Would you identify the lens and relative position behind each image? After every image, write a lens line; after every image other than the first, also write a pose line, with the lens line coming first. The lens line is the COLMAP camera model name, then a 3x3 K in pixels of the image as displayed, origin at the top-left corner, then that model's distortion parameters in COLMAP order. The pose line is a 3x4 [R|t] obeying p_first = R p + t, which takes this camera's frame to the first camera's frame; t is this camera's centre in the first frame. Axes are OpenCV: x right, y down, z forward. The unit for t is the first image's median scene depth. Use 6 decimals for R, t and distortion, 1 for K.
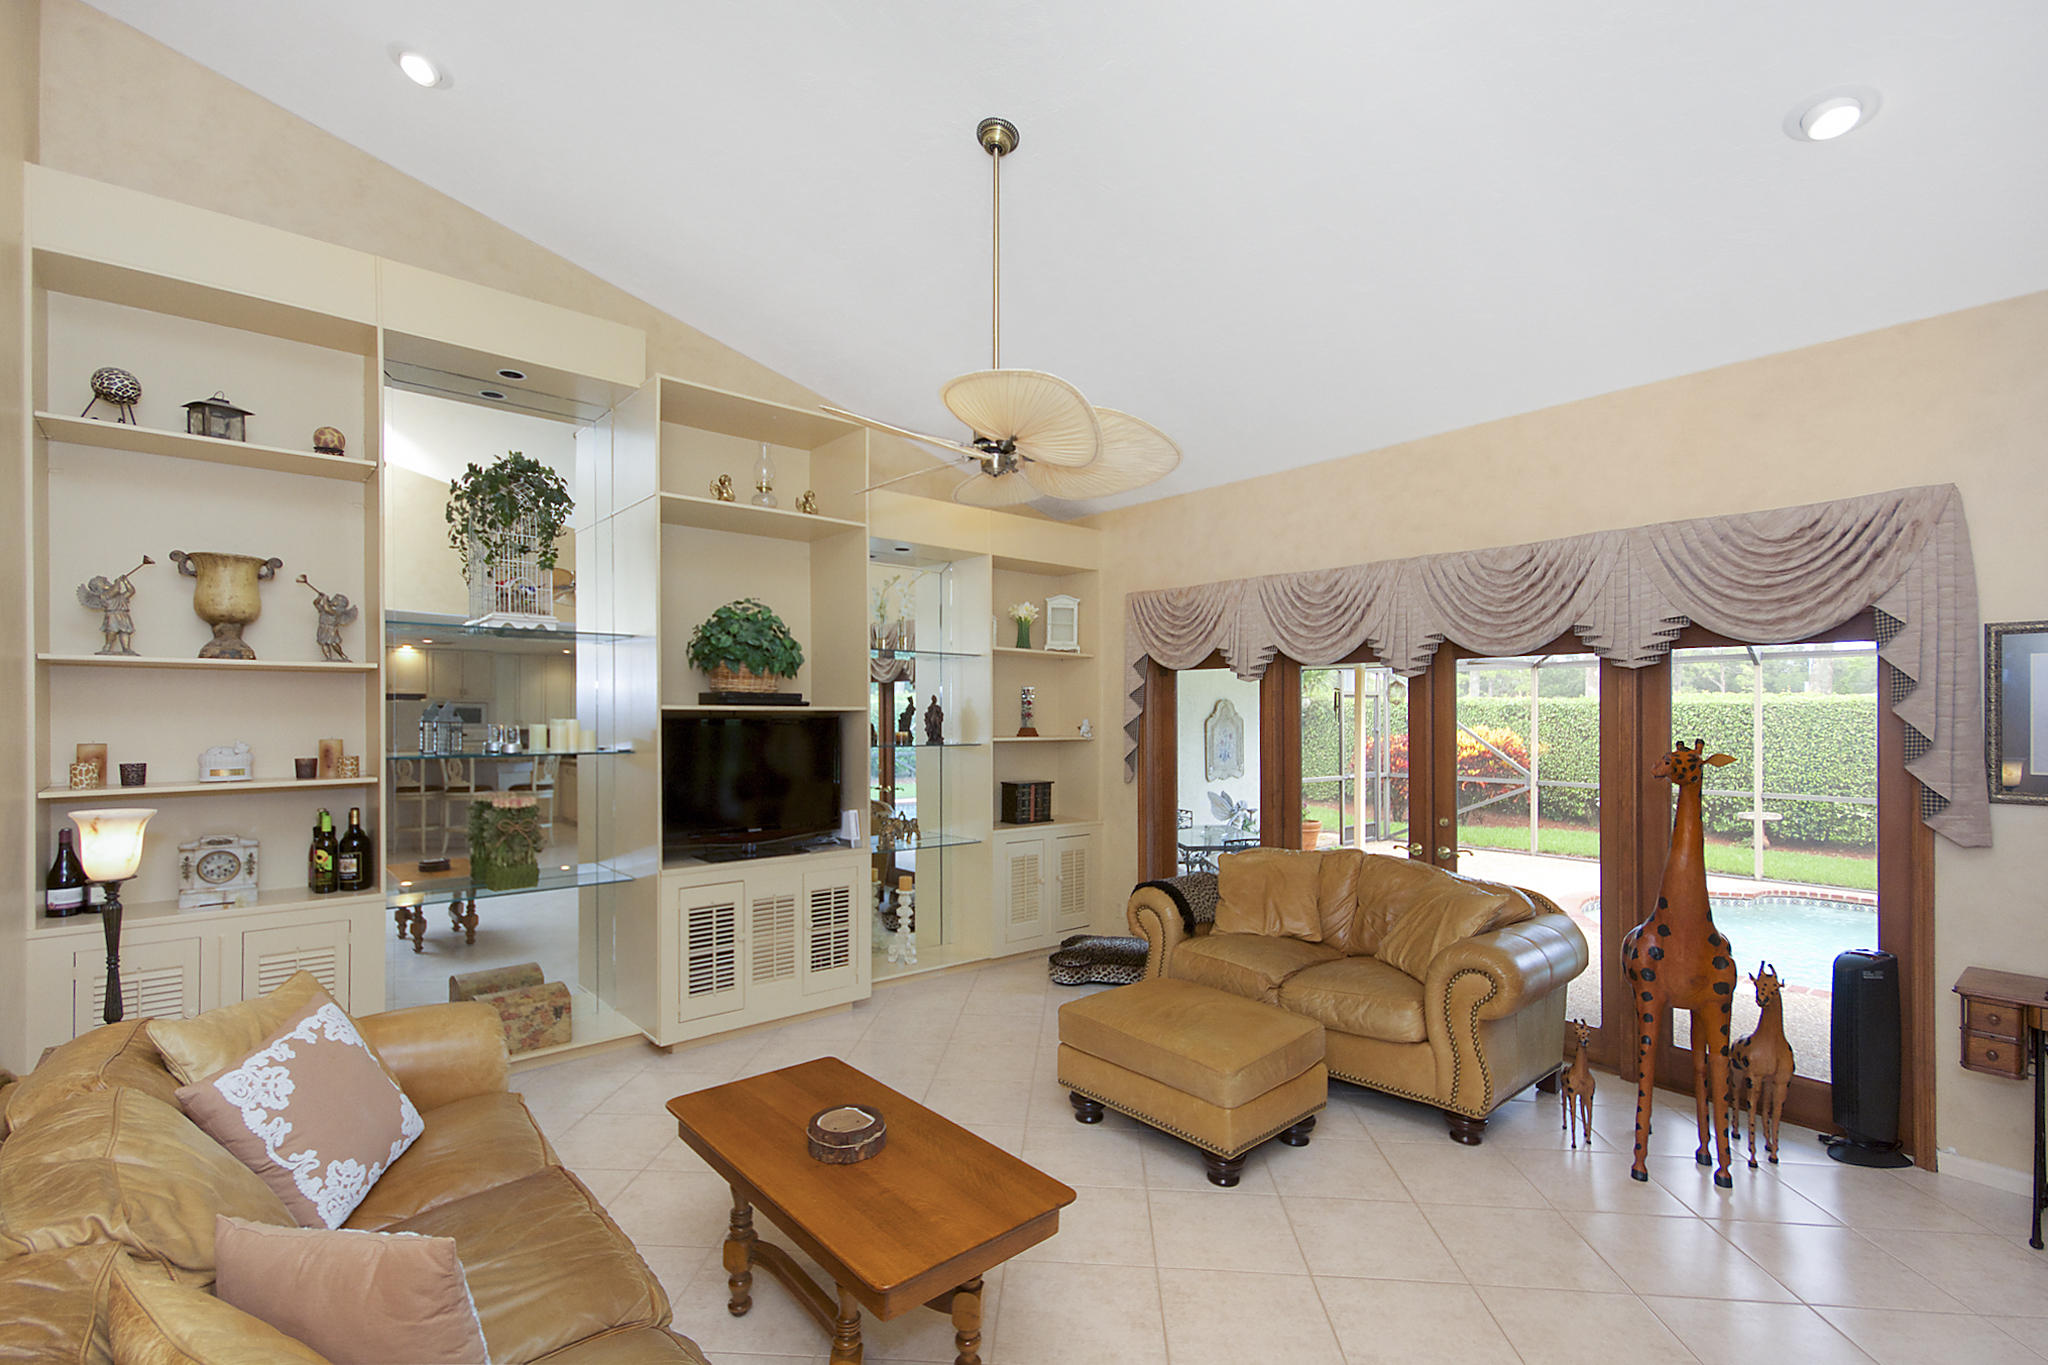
lens RADIAL K [[923.0, 0, 1024.4], [0, 923.0, 717.0], [0, 0, 1]] dist [0.001388, 0.000201]
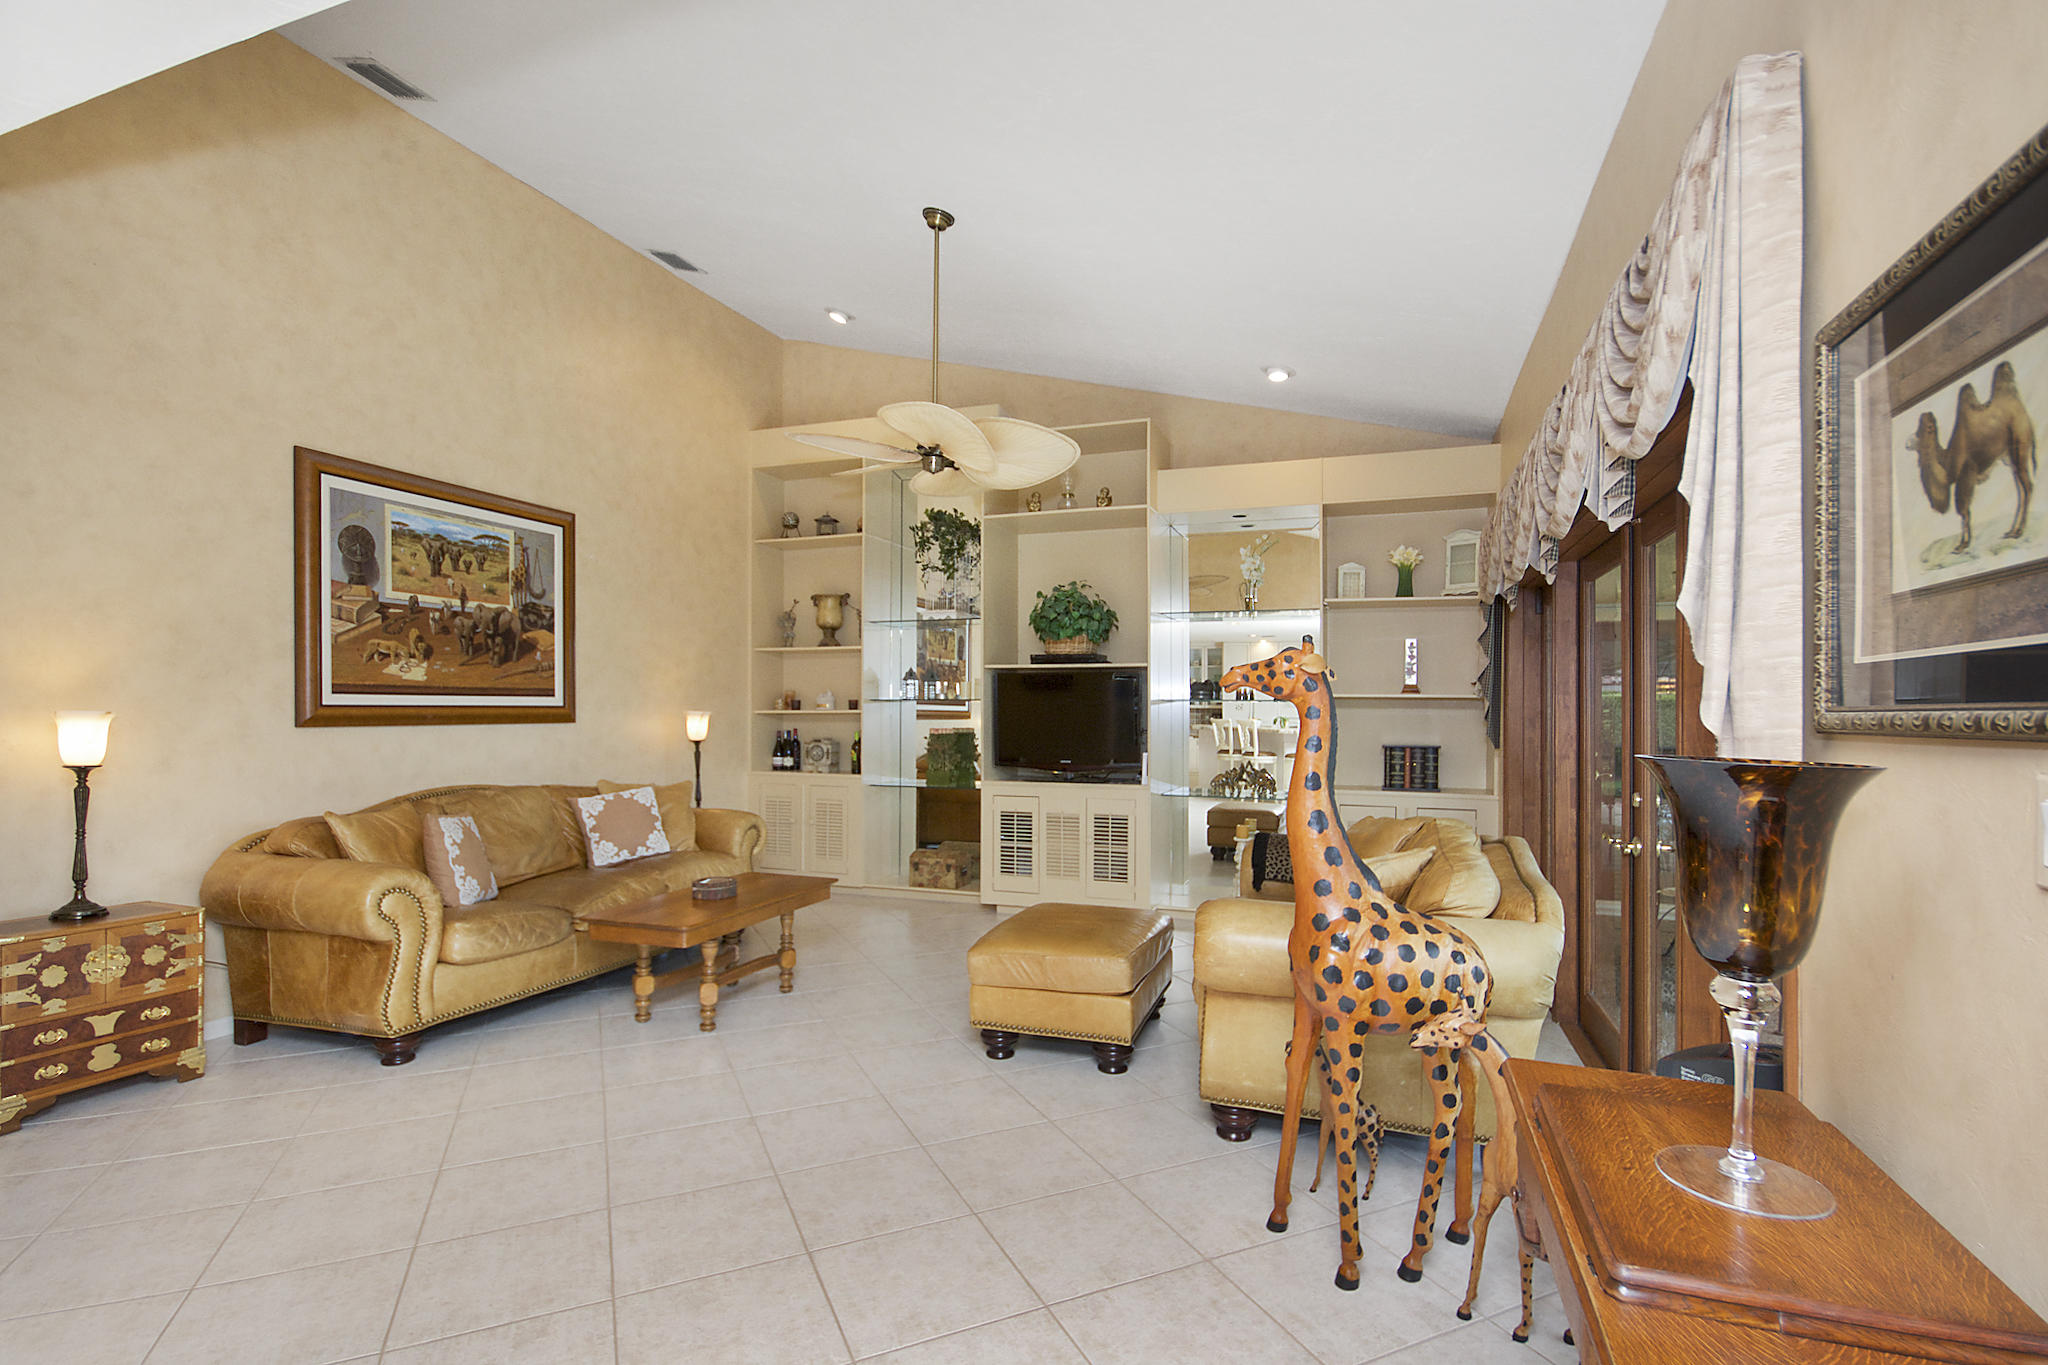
lens RADIAL K [[954.9, 0, 1025.1], [0, 954.9, 689.4], [0, 0, 1]] dist [-0.000626, -0.000464]
pose [[0.477956, -0.014039, -0.878272, 0.897460], [-0.006407, 0.999790, -0.019468, 0.051145], [0.878360, 0.014932, 0.477766, 0.332961]]
